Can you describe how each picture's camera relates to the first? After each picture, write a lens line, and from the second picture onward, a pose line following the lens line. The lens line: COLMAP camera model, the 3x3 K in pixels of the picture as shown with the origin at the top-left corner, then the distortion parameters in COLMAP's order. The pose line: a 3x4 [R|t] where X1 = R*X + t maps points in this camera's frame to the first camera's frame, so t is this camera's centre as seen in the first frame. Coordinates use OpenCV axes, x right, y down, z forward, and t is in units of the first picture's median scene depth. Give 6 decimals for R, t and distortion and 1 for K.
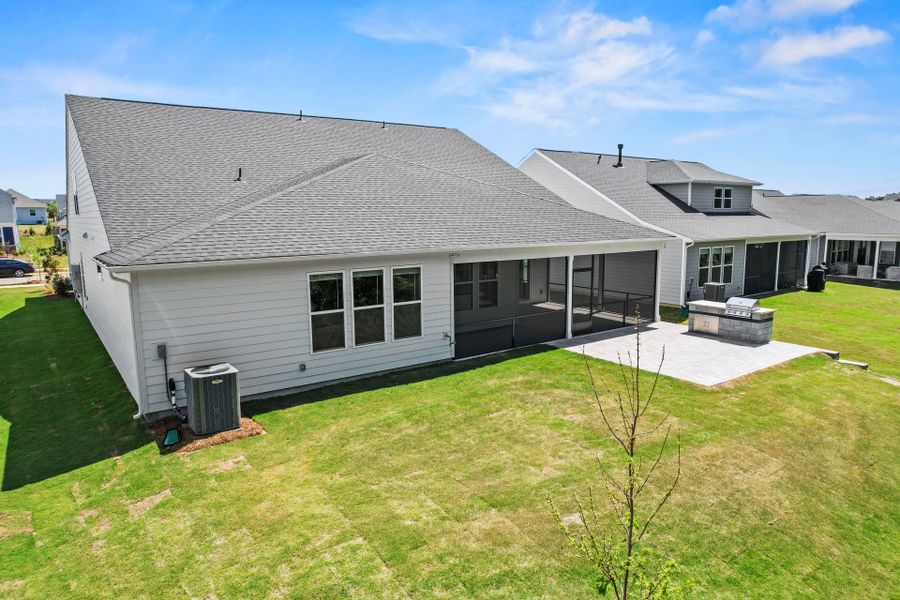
lens RADIAL K [[588.5, 0, 450.0], [0, 588.5, 300.0], [0, 0, 1]] dist [-0.073051, 0.063450]
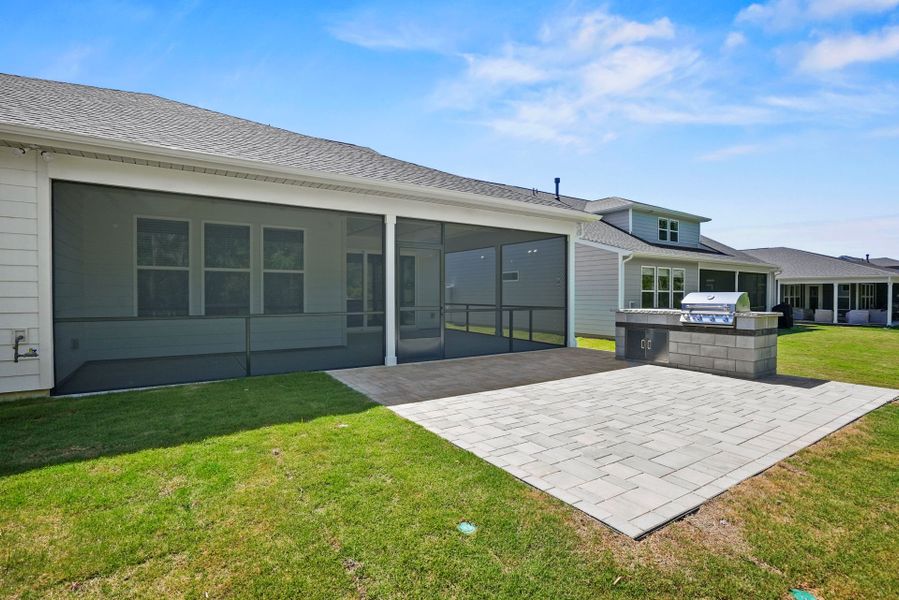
lens RADIAL K [[432.0, 0, 445.6], [0, 432.0, 300.0], [0, 0, 1]] dist [-0.059628, 0.023399]
pose [[0.998648, 0.009248, -0.051160, 0.284783], [-0.016093, 0.990707, -0.135056, 0.060323], [0.049435, 0.135696, 0.989516, 0.614600]]
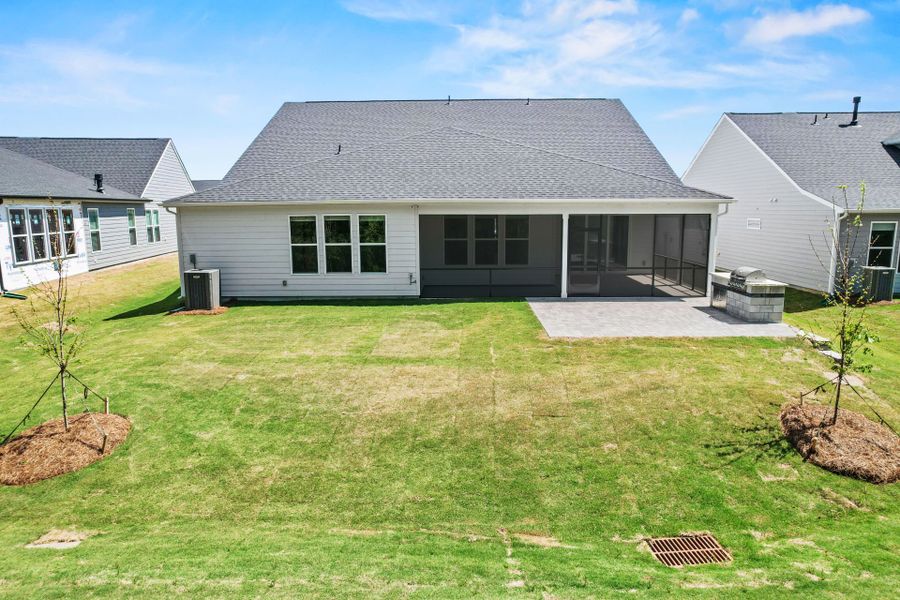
lens RADIAL K [[588.5, 0, 450.0], [0, 588.5, 300.0], [0, 0, 1]] dist [-0.073051, 0.063450]
pose [[0.800503, 0.096824, -0.591456, 0.661072], [-0.088814, 0.995132, 0.042703, 0.045405], [0.592712, 0.018346, 0.805206, 0.085983]]
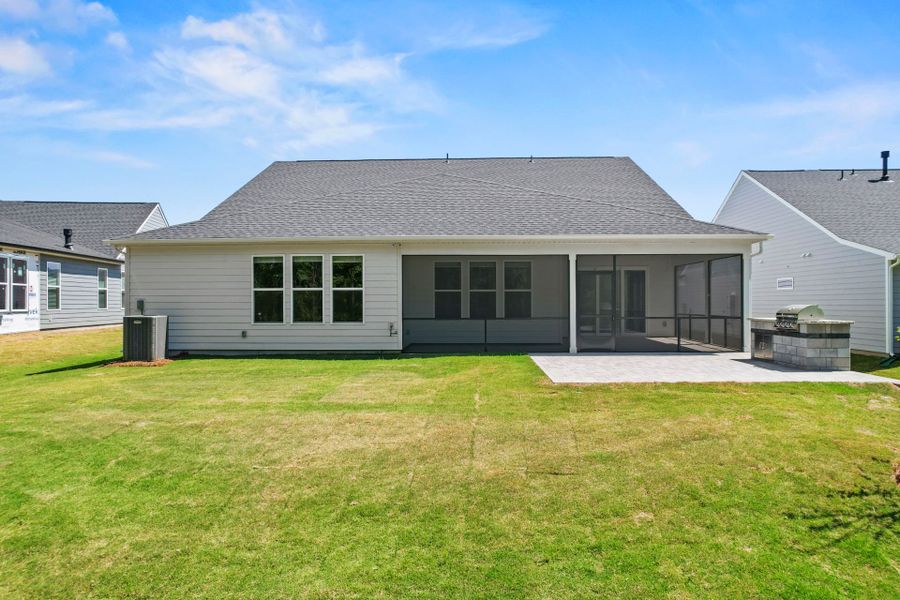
lens RADIAL K [[593.2, 0, 450.9], [0, 593.2, 300.4], [0, 0, 1]] dist [-0.083470, 0.075907]
pose [[0.789589, 0.003558, -0.613626, 0.602532], [-0.094048, 0.988871, -0.115282, 0.108067], [0.606386, 0.148736, 0.781136, 0.234262]]
